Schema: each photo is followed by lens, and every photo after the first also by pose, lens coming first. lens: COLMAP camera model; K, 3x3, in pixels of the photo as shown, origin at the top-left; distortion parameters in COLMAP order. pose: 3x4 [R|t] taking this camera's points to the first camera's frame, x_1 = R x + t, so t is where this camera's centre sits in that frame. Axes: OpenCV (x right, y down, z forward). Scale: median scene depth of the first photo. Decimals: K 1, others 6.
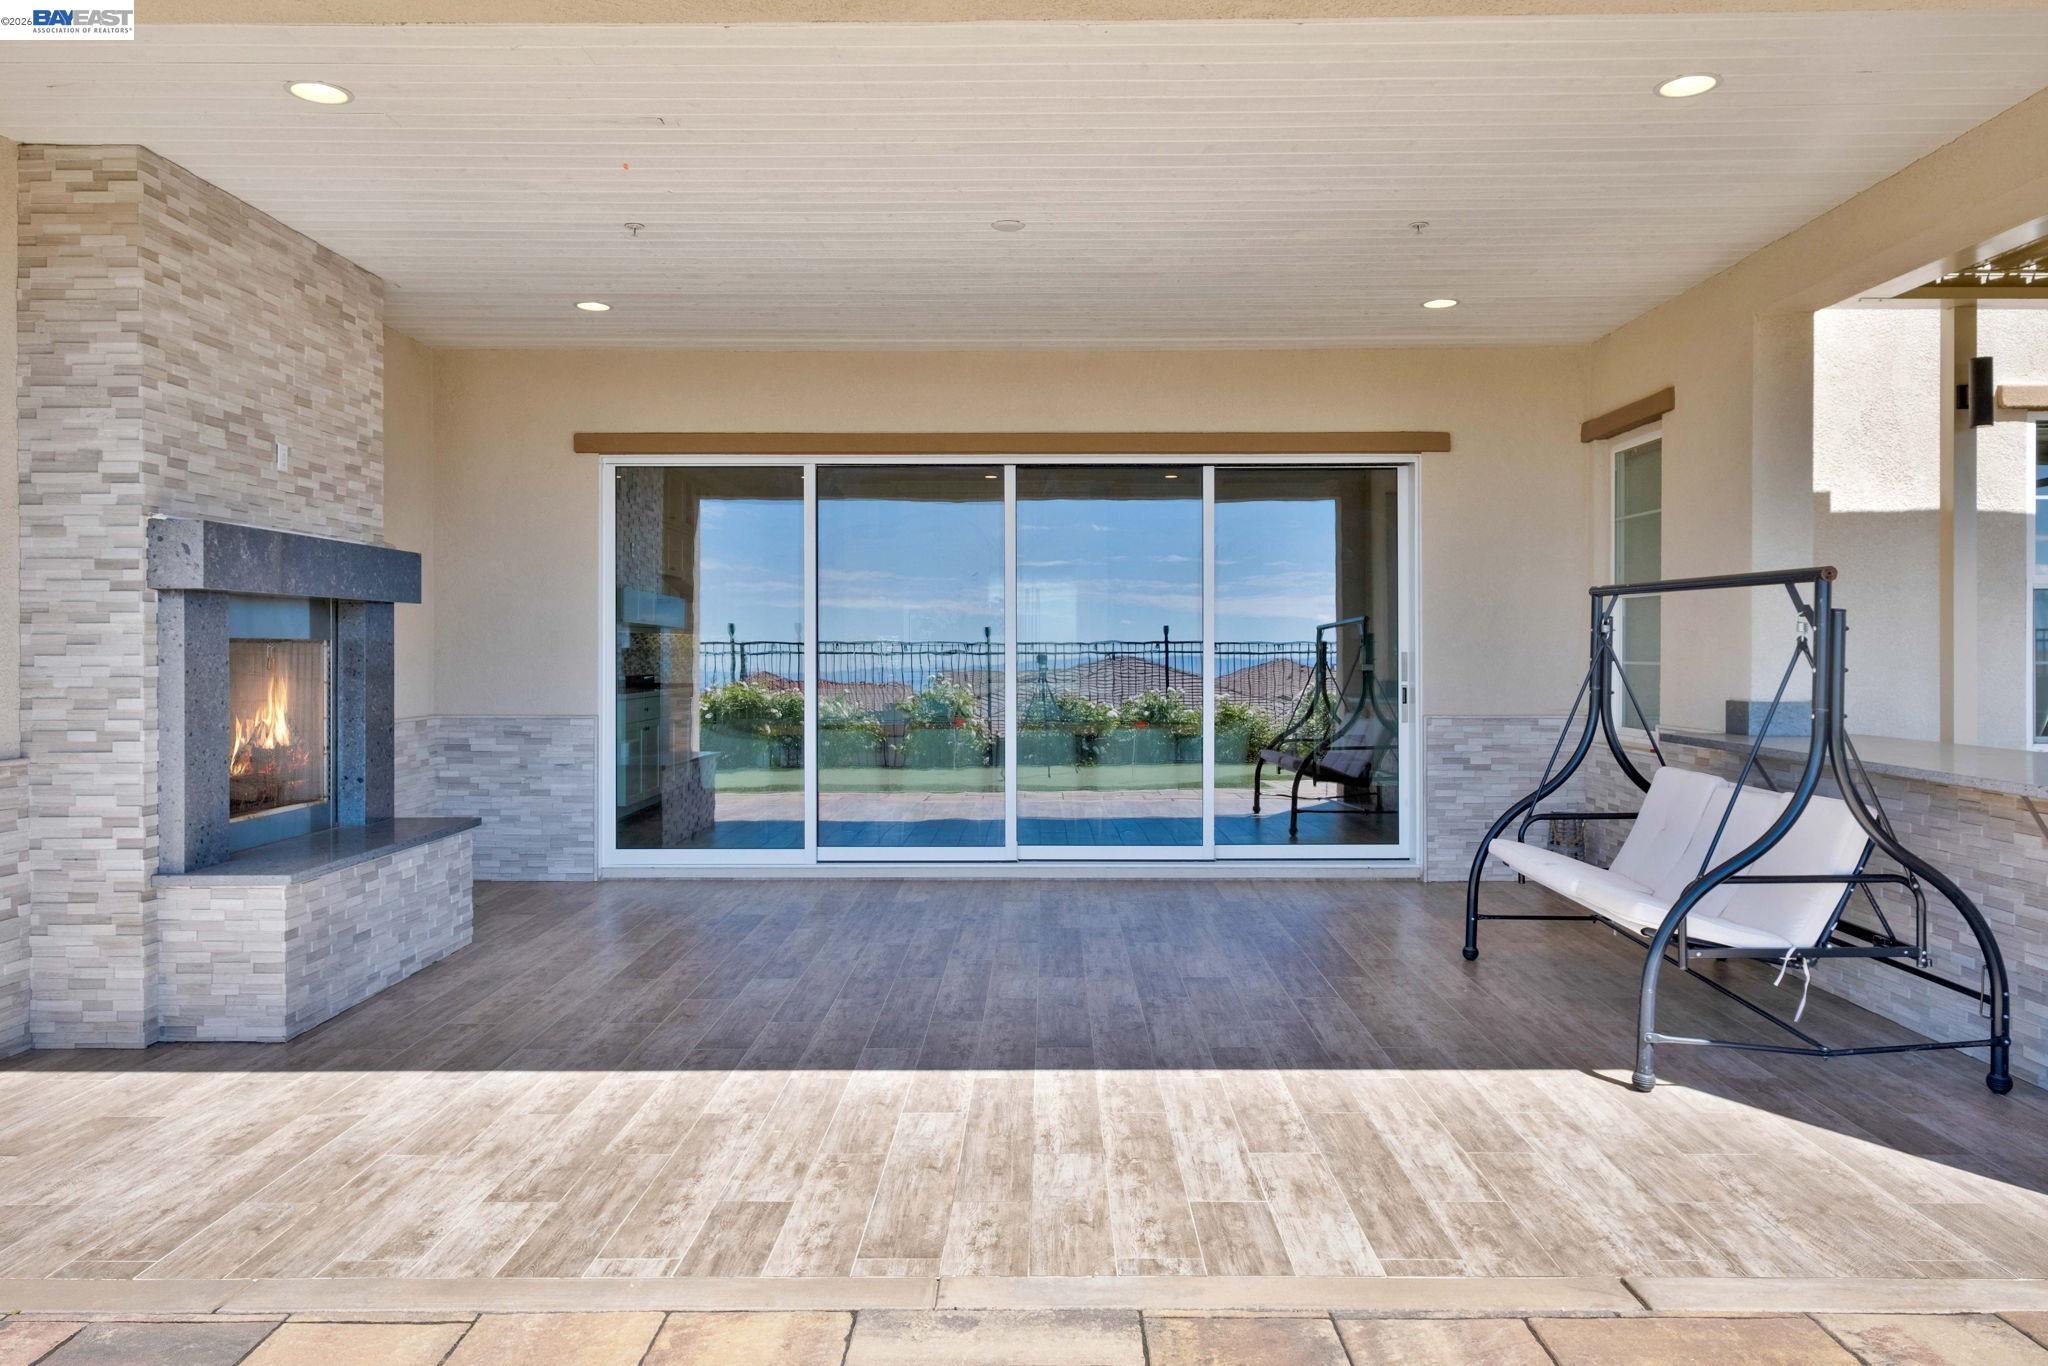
lens RADIAL K [[1385.5, 0, 1022.5], [0, 1385.5, 660.3], [0, 0, 1]] dist [0.003645, -0.001663]
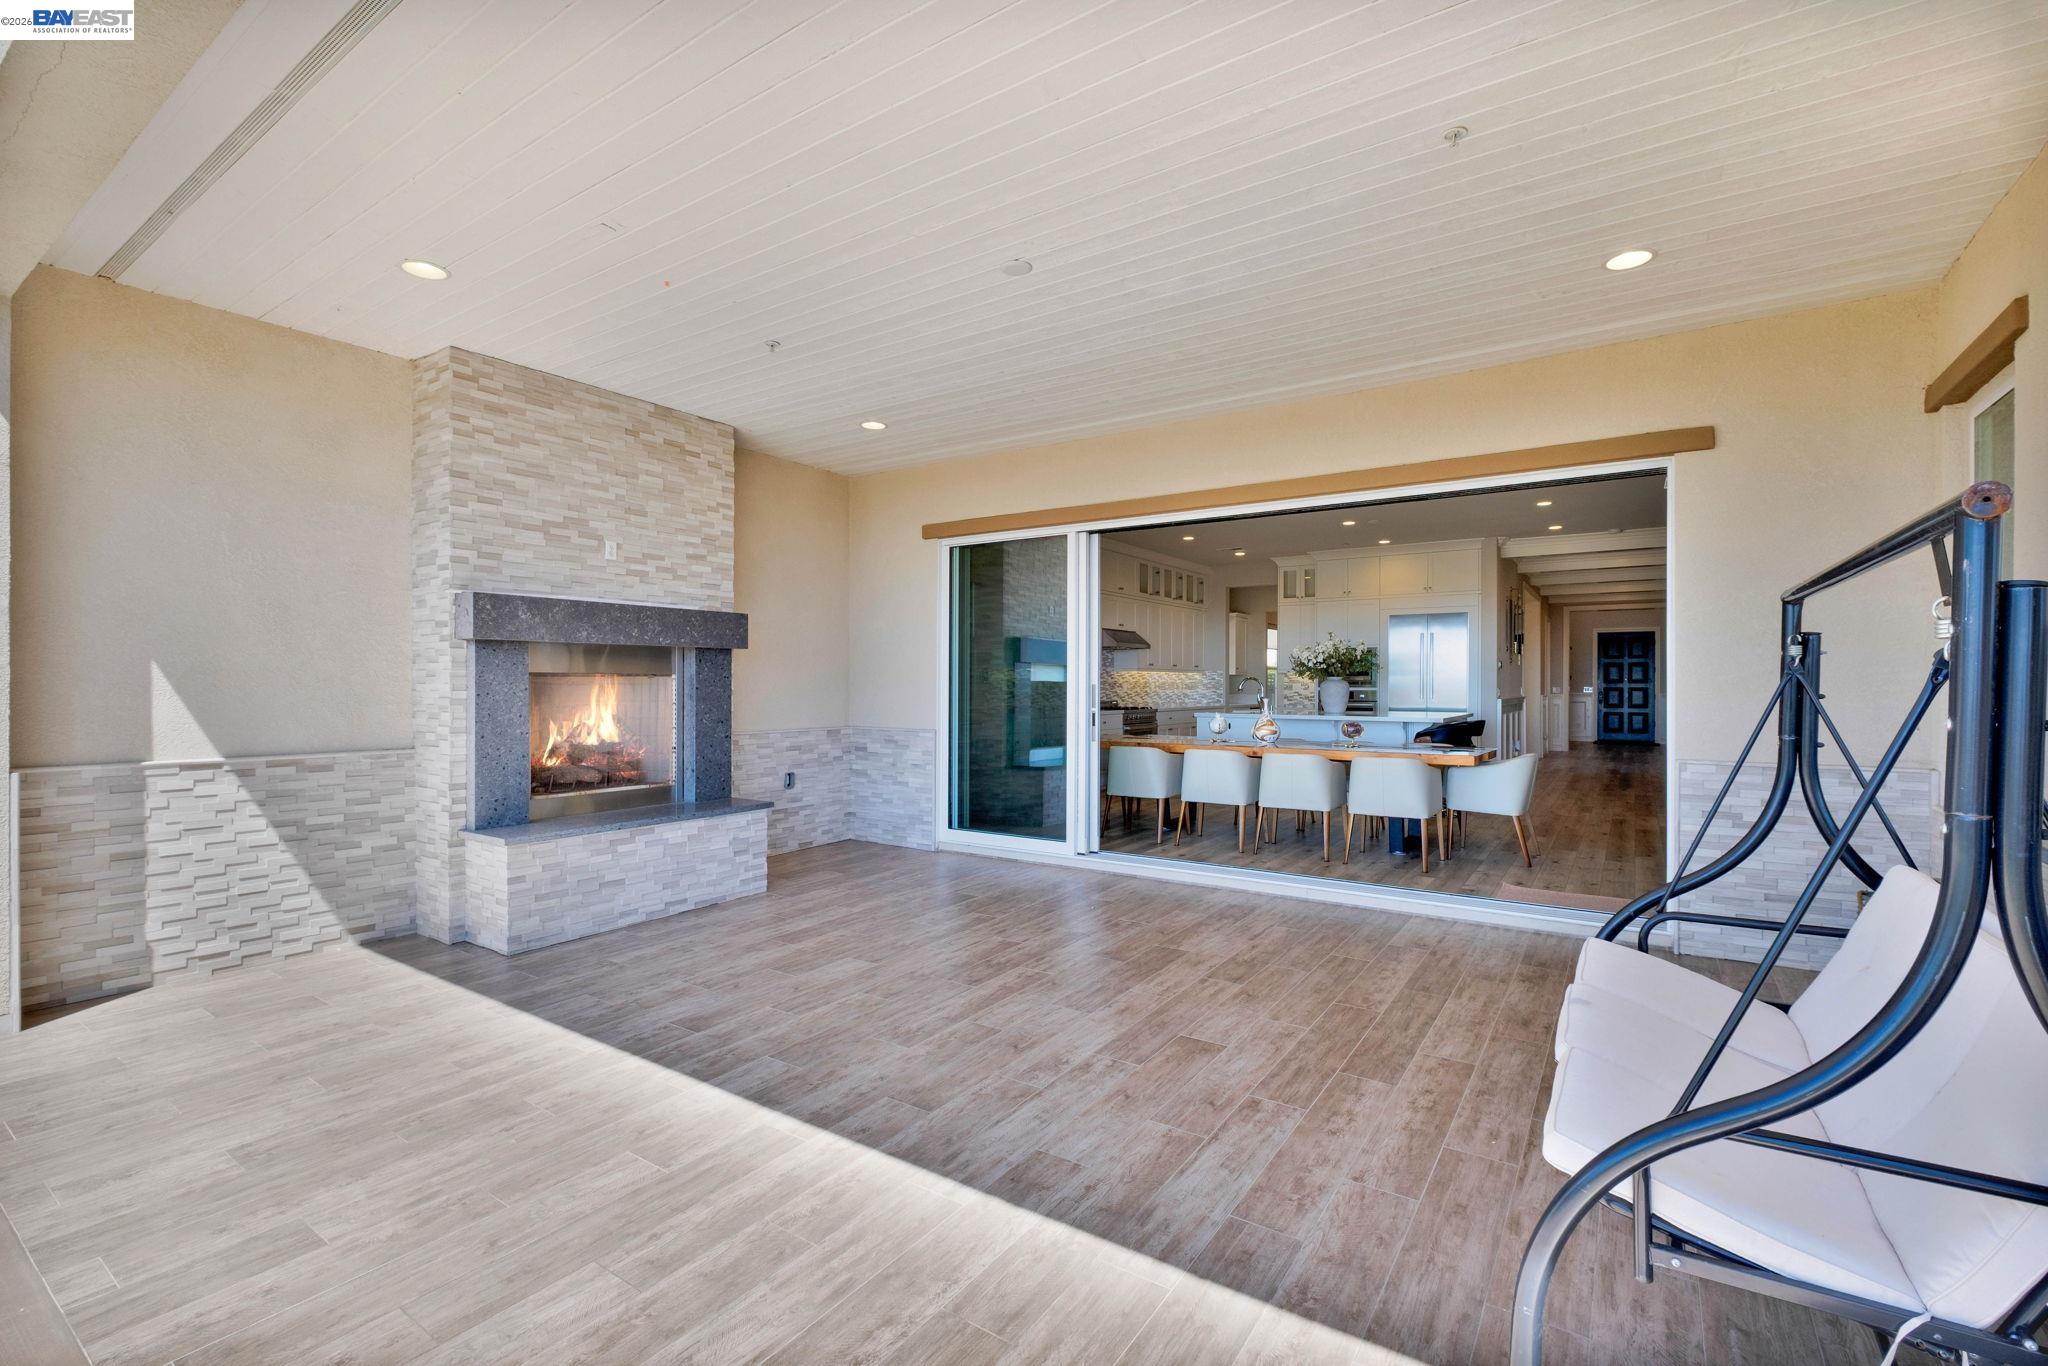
lens RADIAL K [[886.8, 0, 1036.1], [0, 886.8, 683.4], [0, 0, 1]] dist [0.012910, -0.012179]
pose [[0.838923, 0.002011, -0.544247, 0.375354], [-0.006529, 0.999958, -0.006370, -0.001668], [0.544211, 0.008897, 0.838901, 0.472779]]
